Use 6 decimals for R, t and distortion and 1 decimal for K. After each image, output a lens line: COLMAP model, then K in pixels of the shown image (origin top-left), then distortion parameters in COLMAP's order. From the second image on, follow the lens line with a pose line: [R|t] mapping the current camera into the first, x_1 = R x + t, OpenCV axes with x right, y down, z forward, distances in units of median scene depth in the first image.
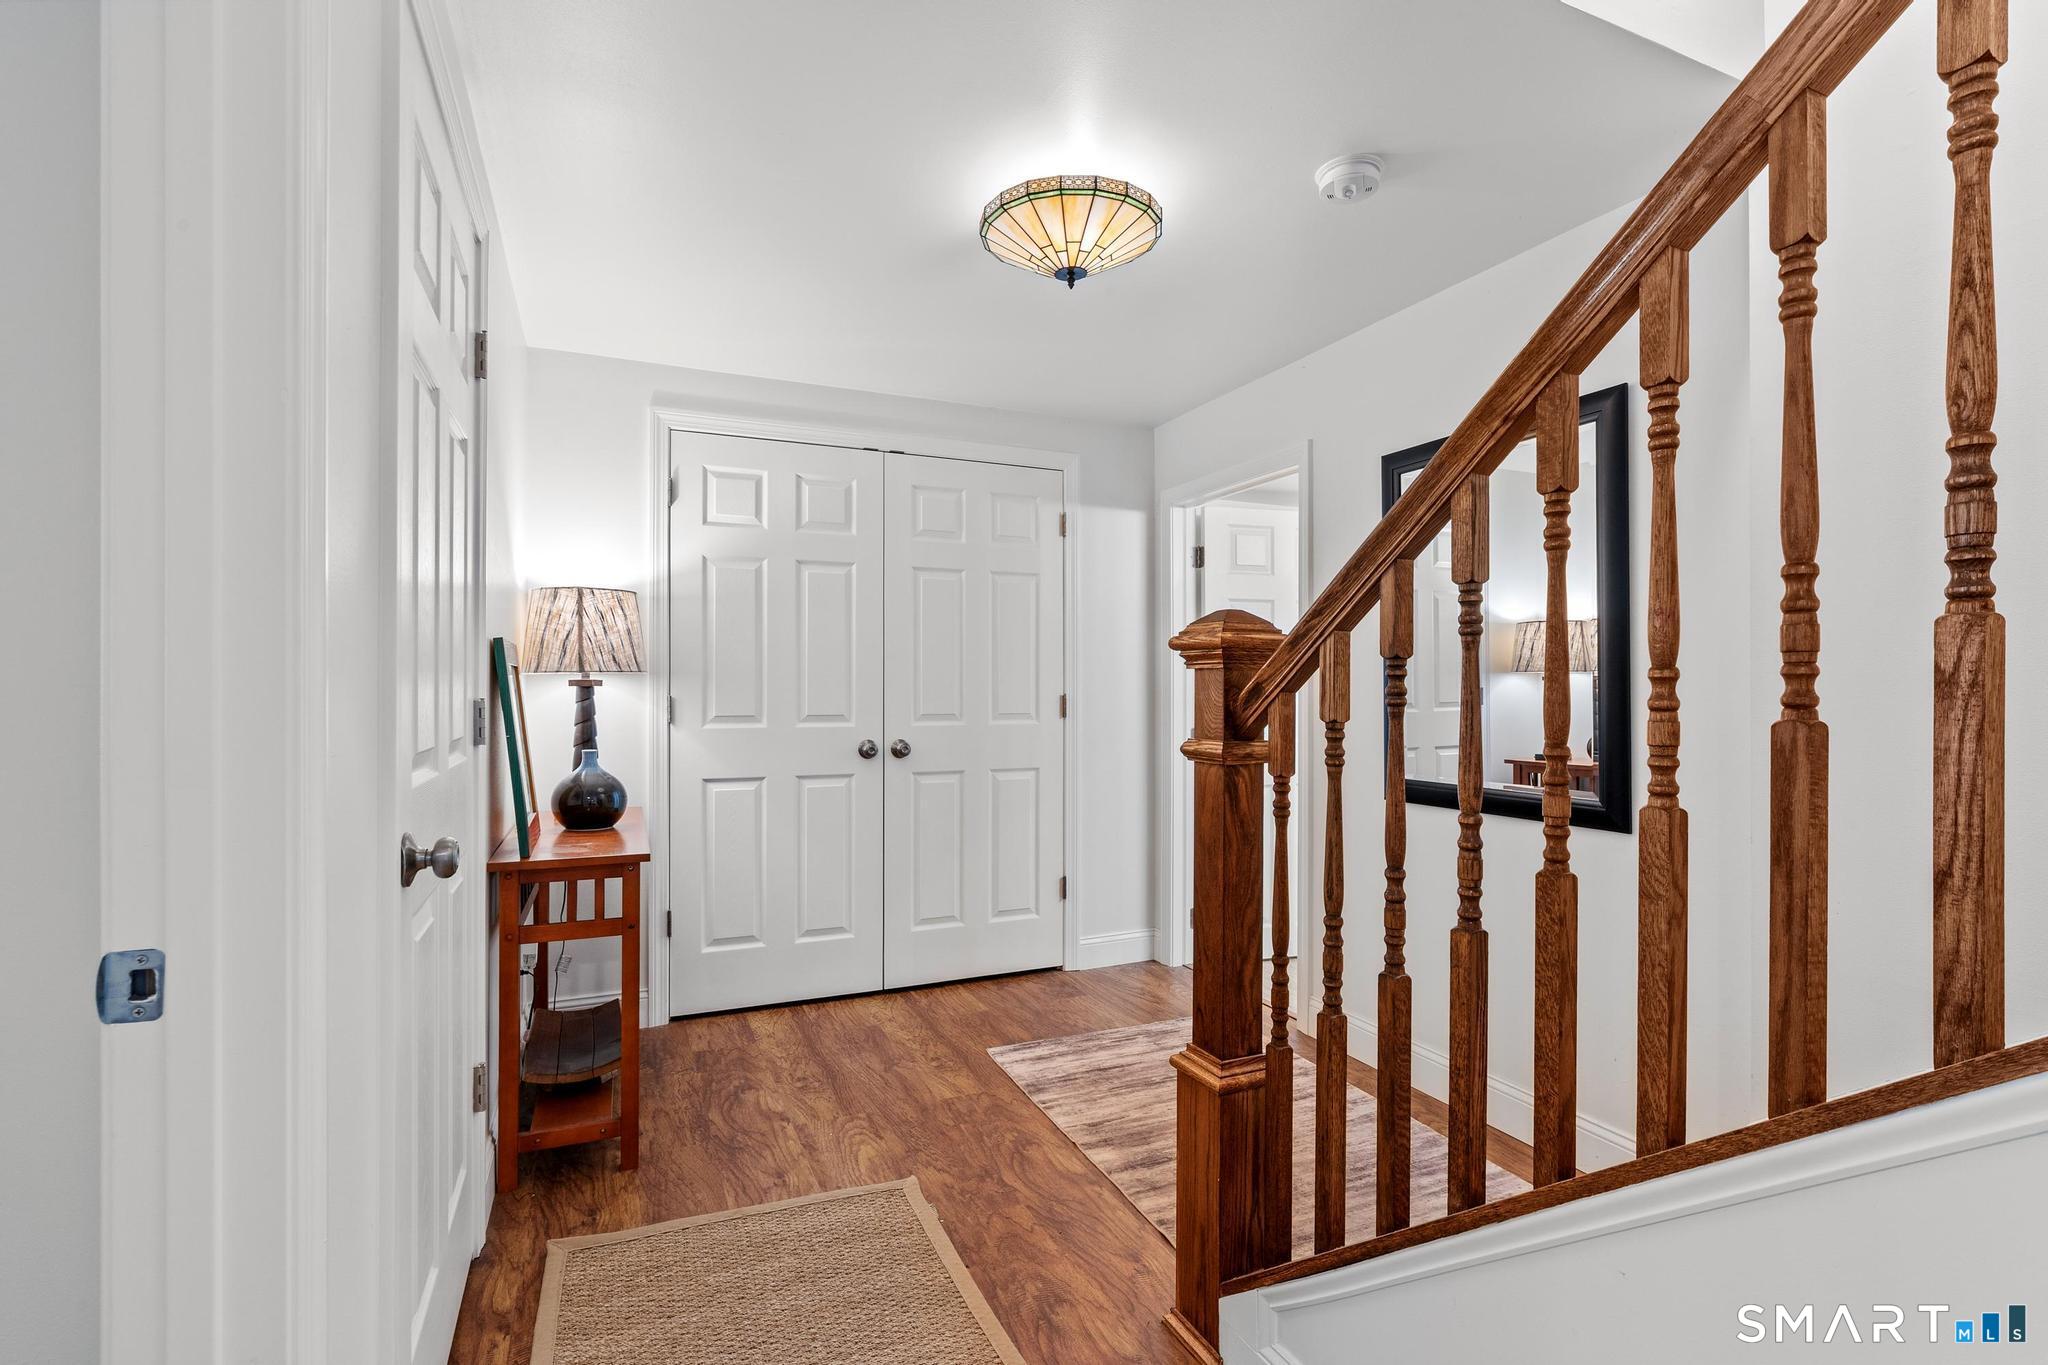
lens RADIAL K [[935.5, 0, 1020.2], [0, 935.5, 682.1], [0, 0, 1]] dist [-0.010547, 0.001089]
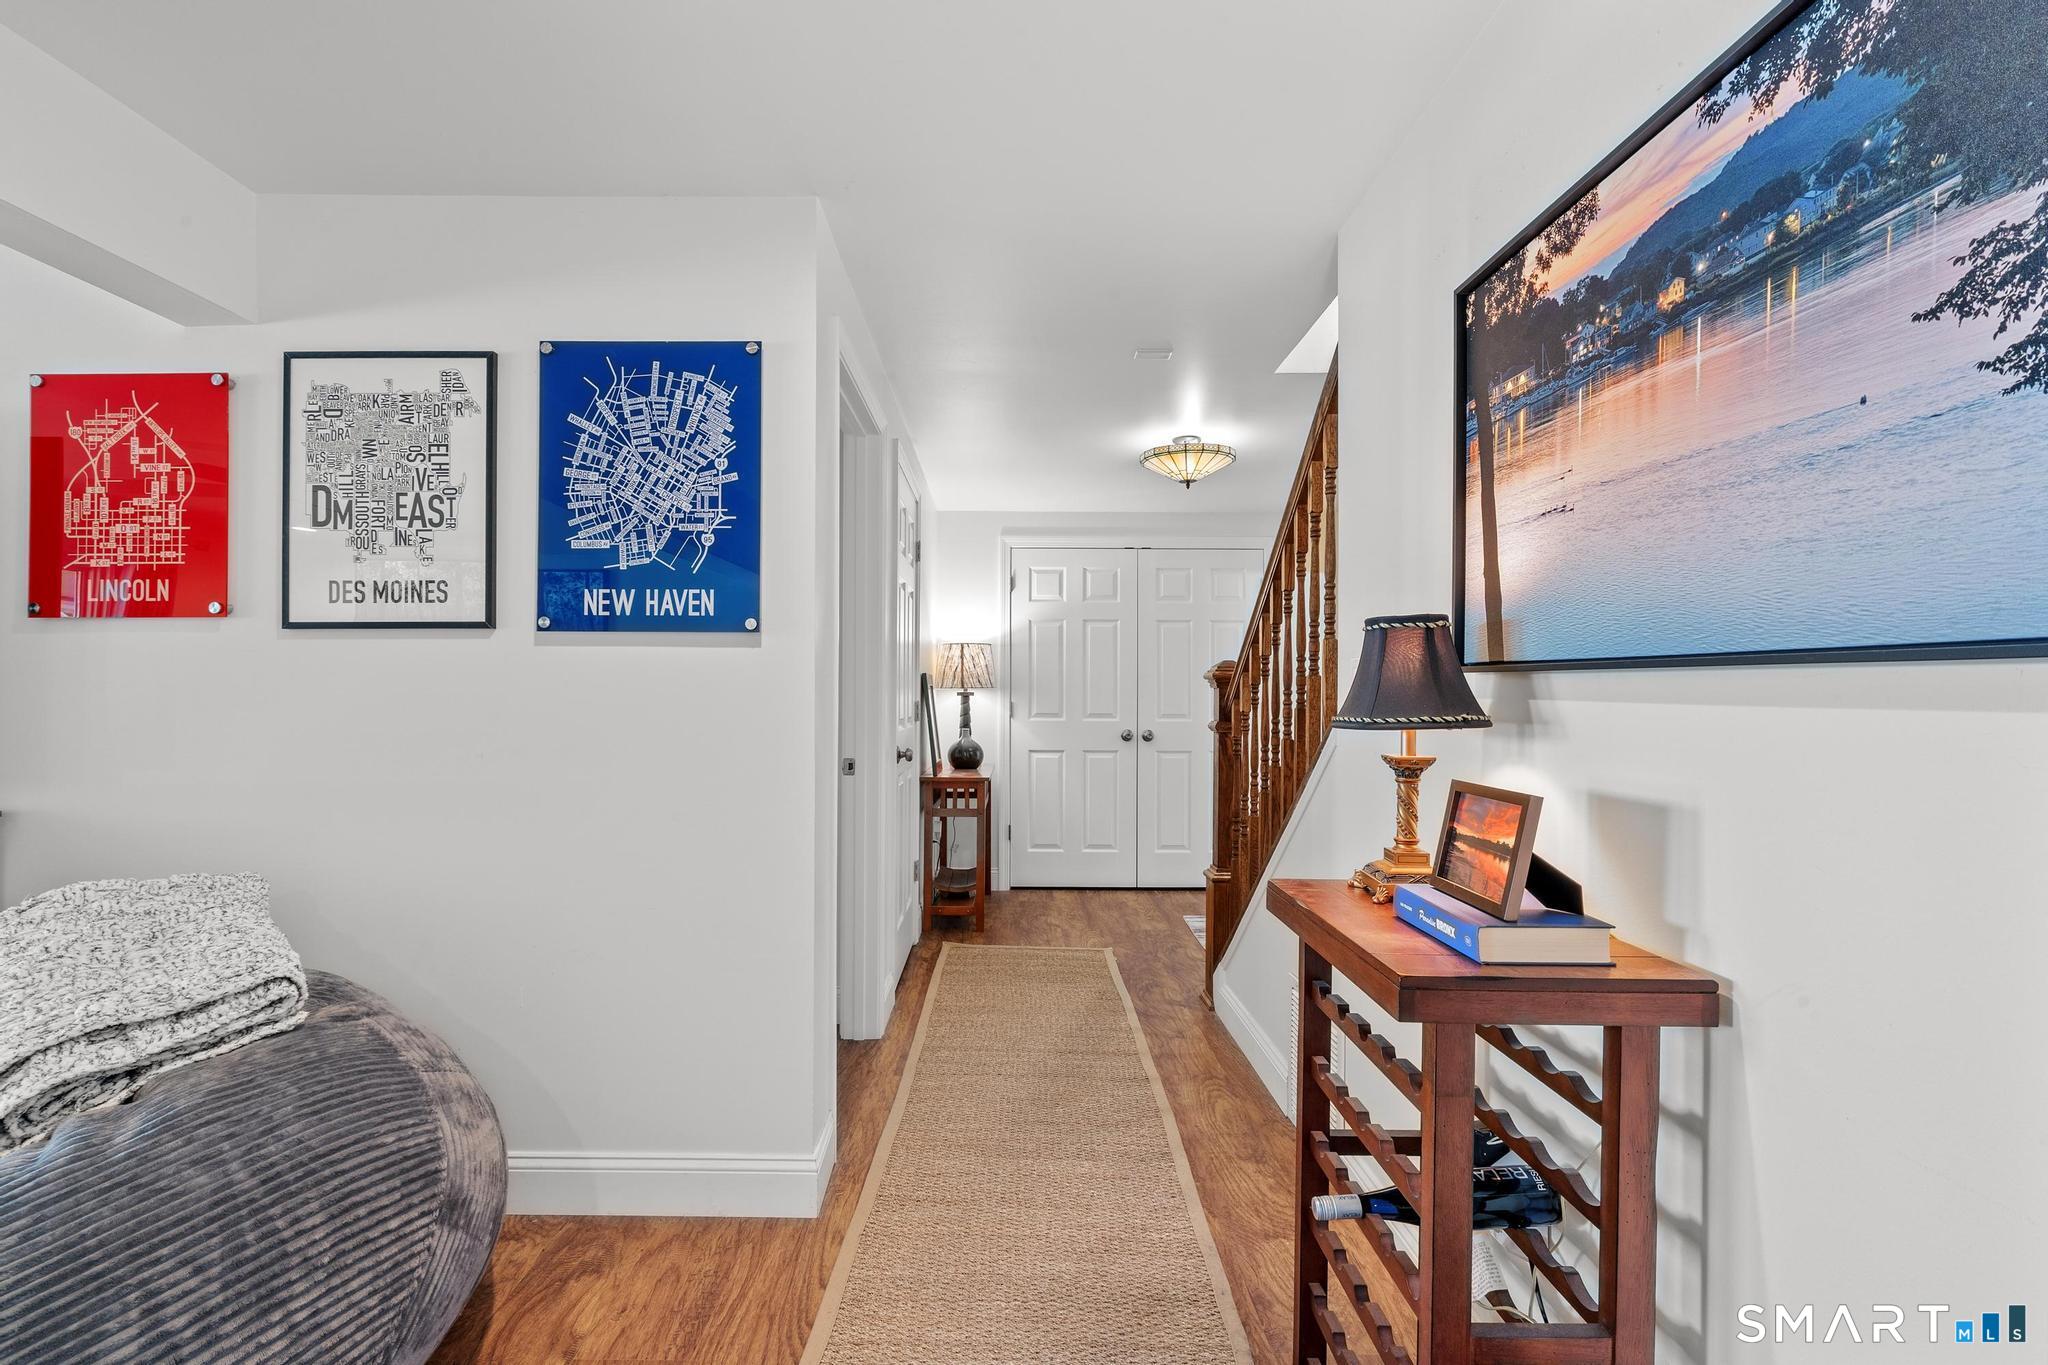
lens RADIAL K [[935.5, 0, 1026.0], [0, 935.5, 684.5], [0, 0, 1]] dist [-0.010547, 0.001089]
pose [[0.922028, -0.001031, -0.387123, 0.370510], [-0.002082, 0.999969, -0.007623, -0.003670], [0.387118, 0.007835, 0.921997, -0.677602]]
